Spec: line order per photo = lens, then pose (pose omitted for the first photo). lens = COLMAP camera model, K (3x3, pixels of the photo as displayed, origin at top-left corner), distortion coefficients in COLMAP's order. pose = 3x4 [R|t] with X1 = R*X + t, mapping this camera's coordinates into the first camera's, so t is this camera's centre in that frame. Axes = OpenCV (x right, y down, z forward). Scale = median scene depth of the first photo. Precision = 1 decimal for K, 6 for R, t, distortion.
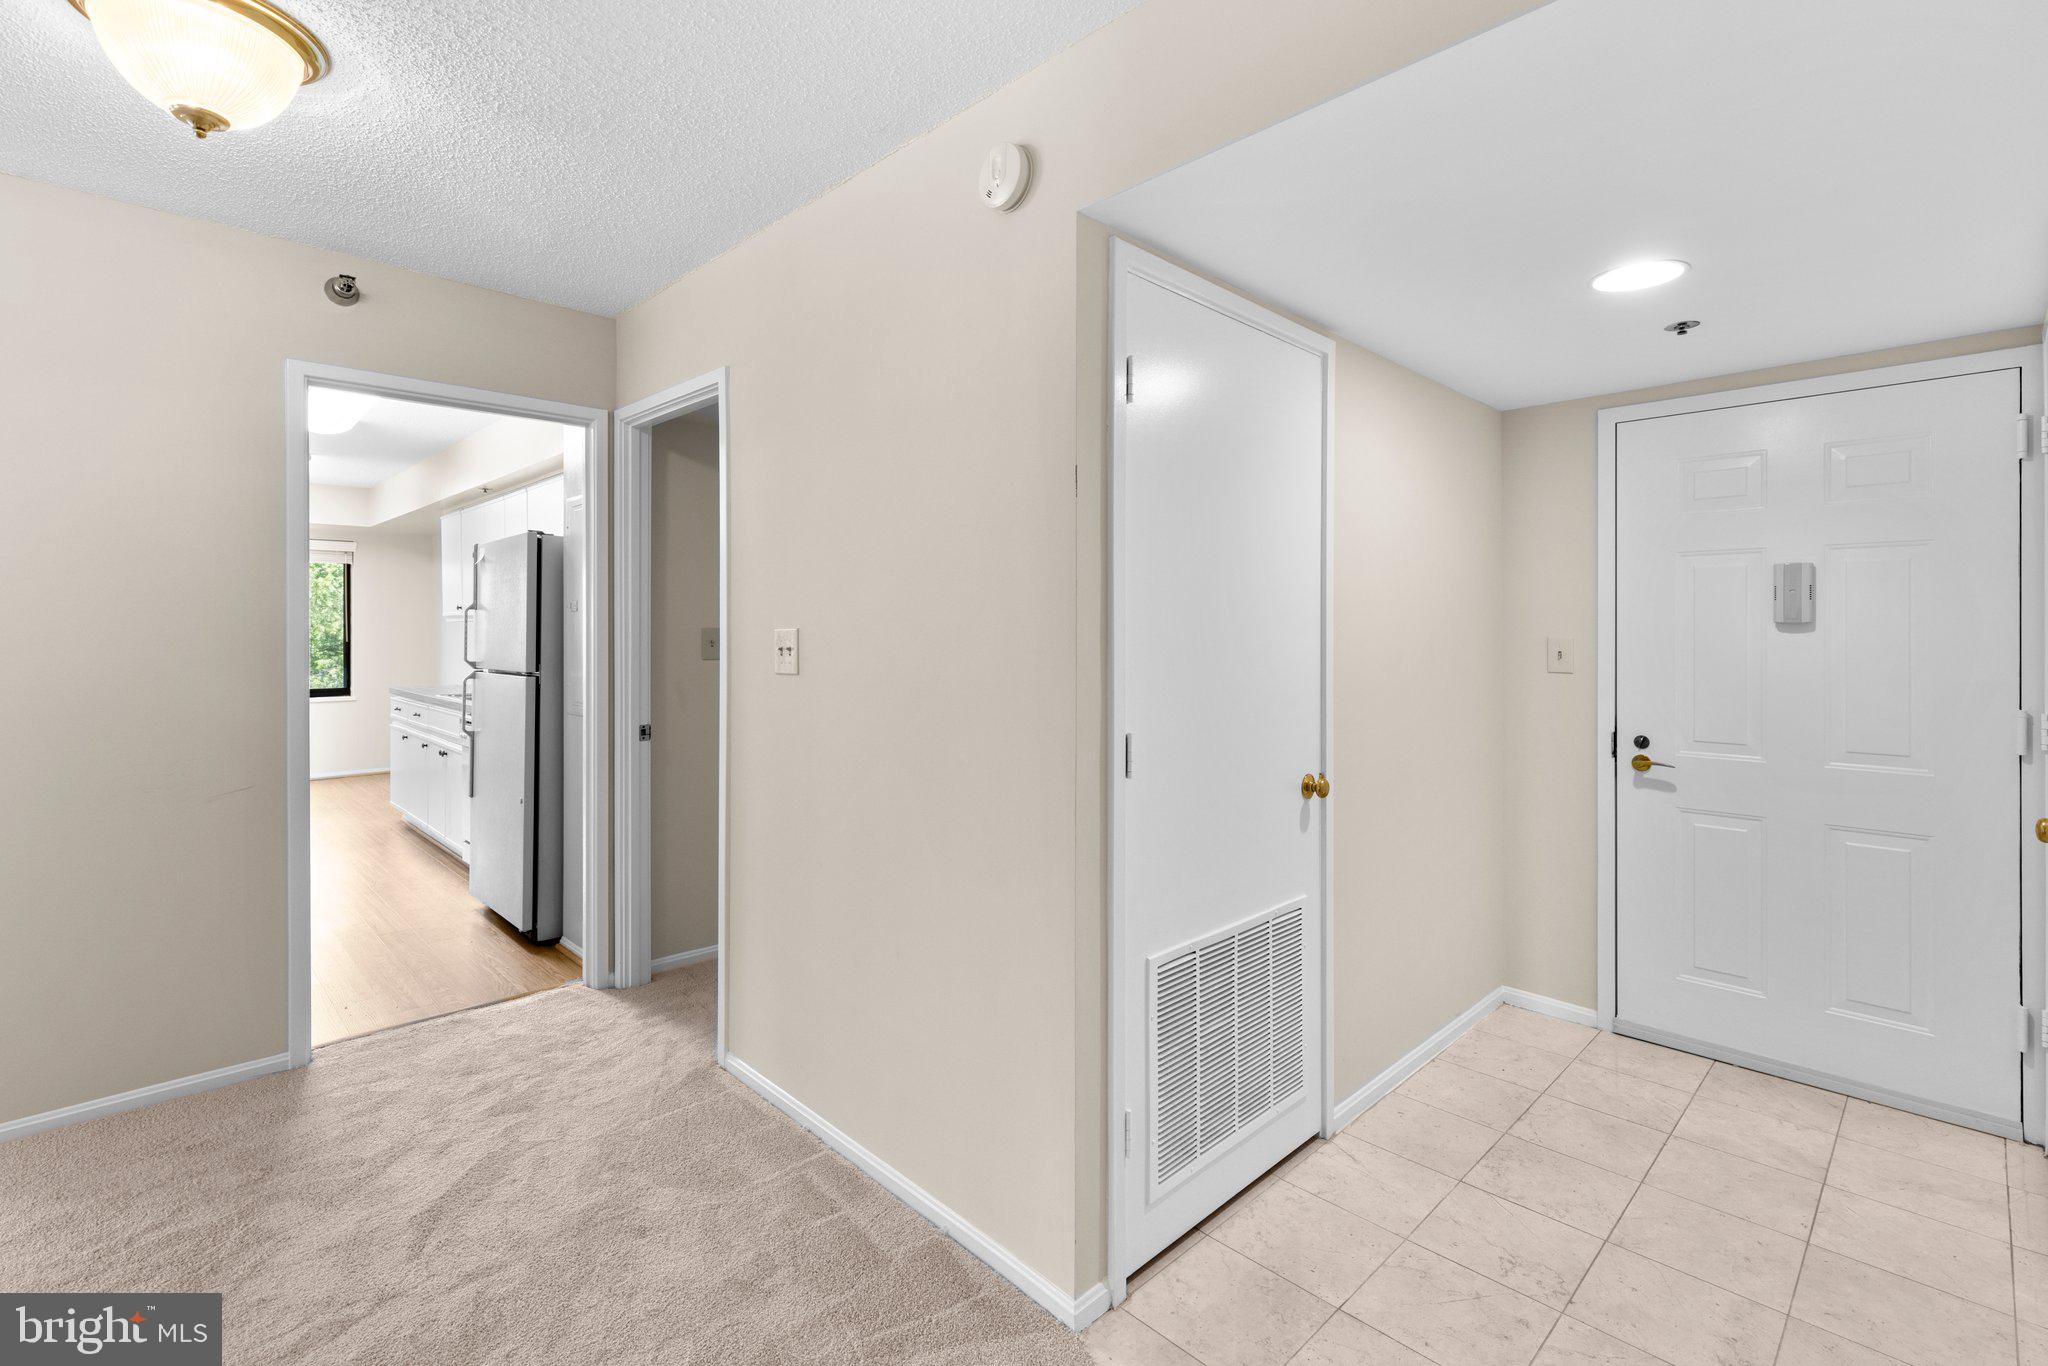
lens RADIAL K [[927.7, 0, 1064.8], [0, 927.7, 638.6], [0, 0, 1]] dist [0.005242, -0.000440]
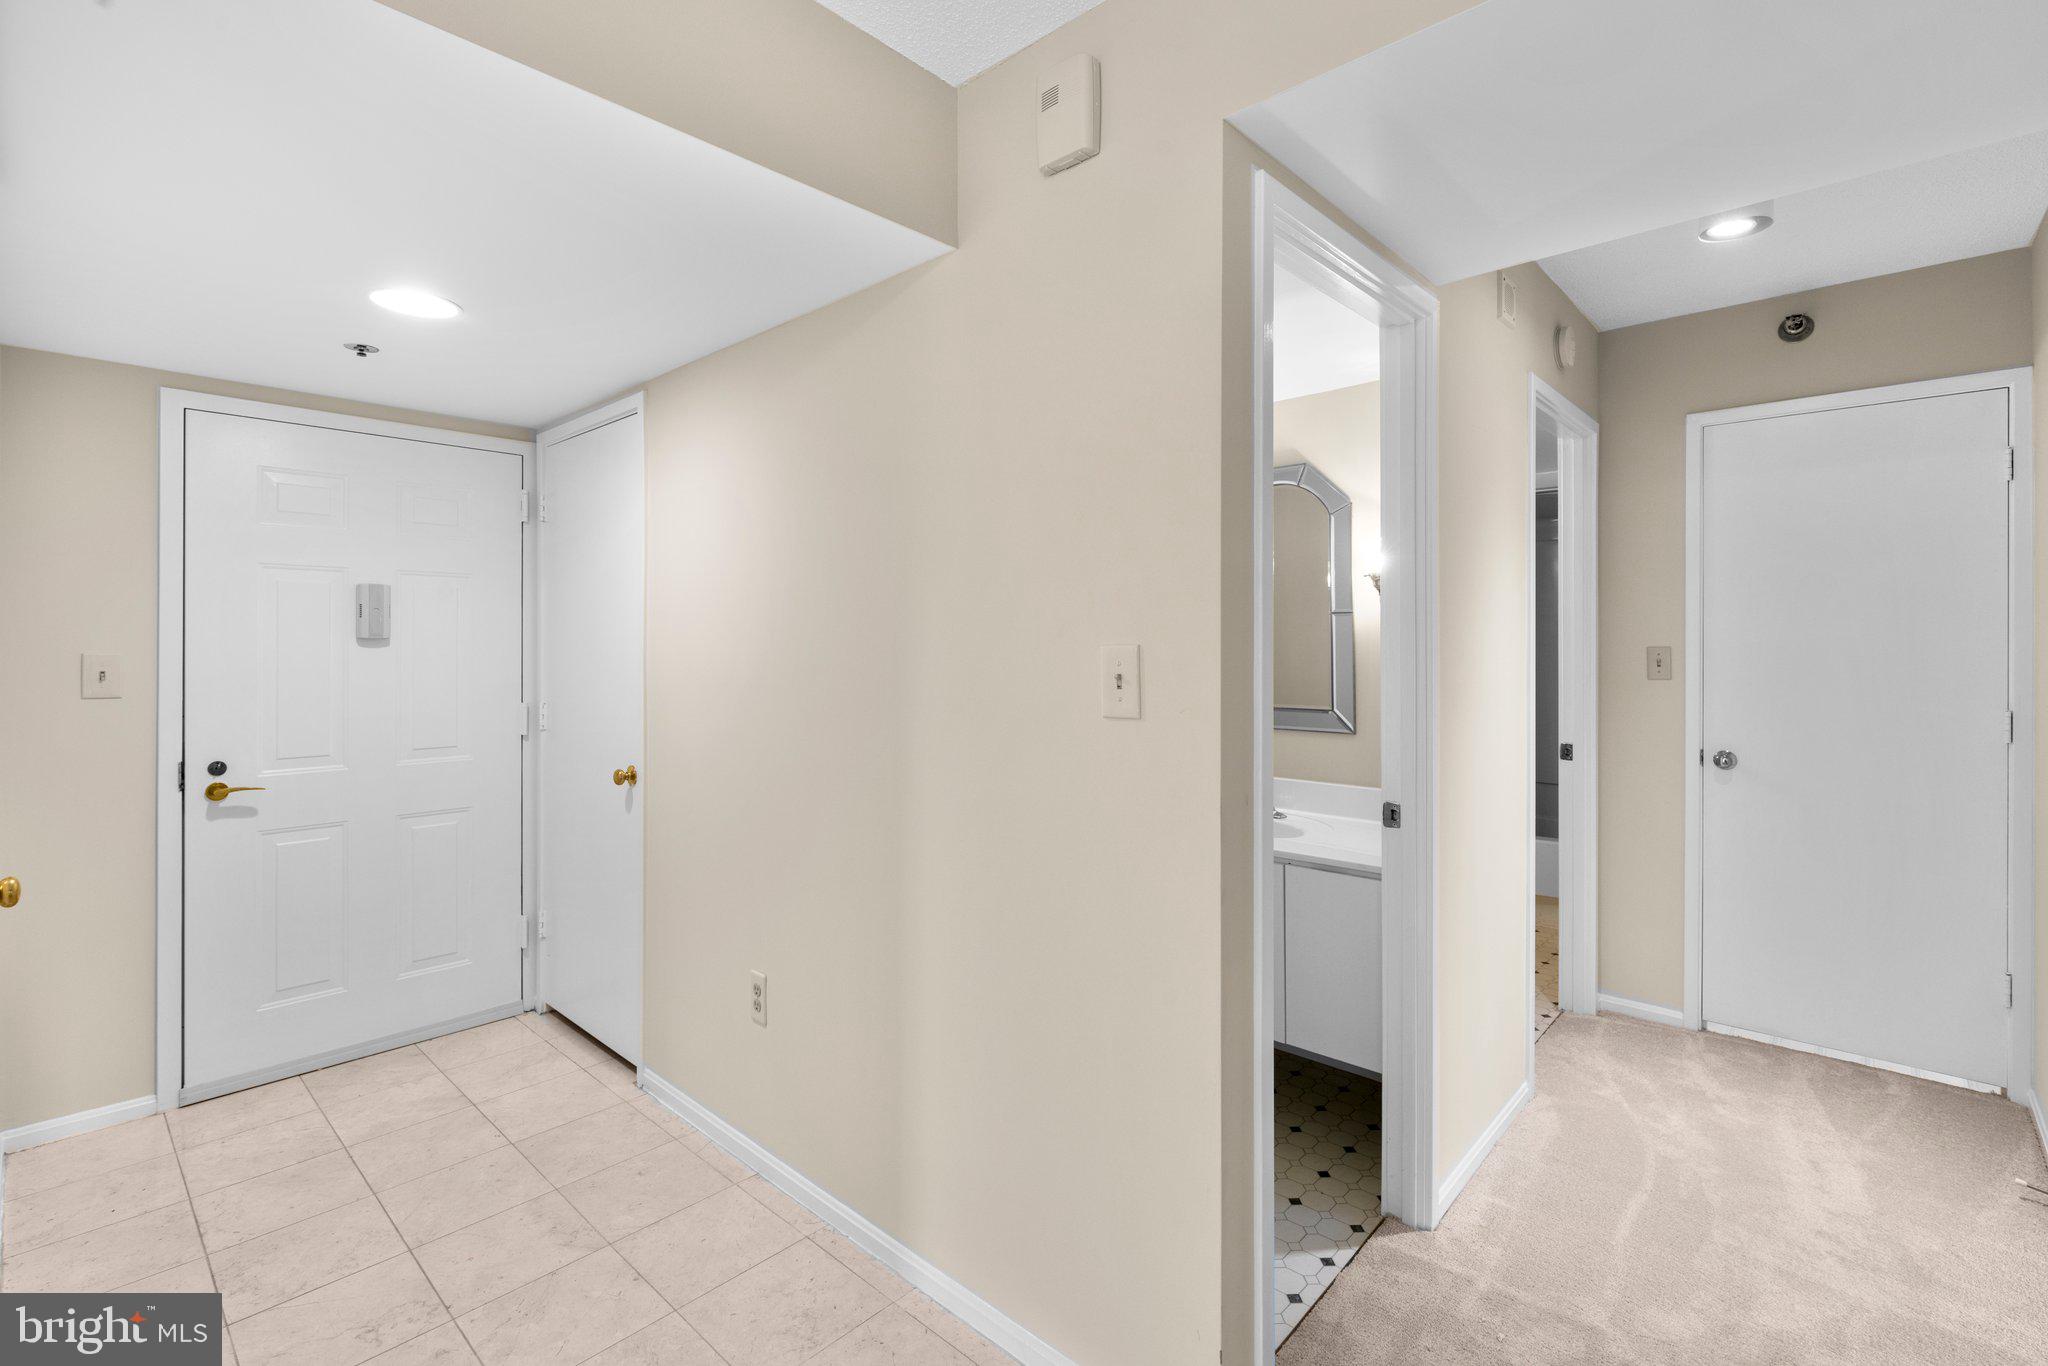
lens RADIAL K [[914.8, 0, 993.2], [0, 914.8, 648.9], [0, 0, 1]] dist [-0.001022, -0.000201]
pose [[-0.007078, -0.004118, 0.999966, -0.306602], [0.009450, 0.999947, 0.004185, -0.002159], [-0.999930, 0.009480, -0.007039, 0.275427]]
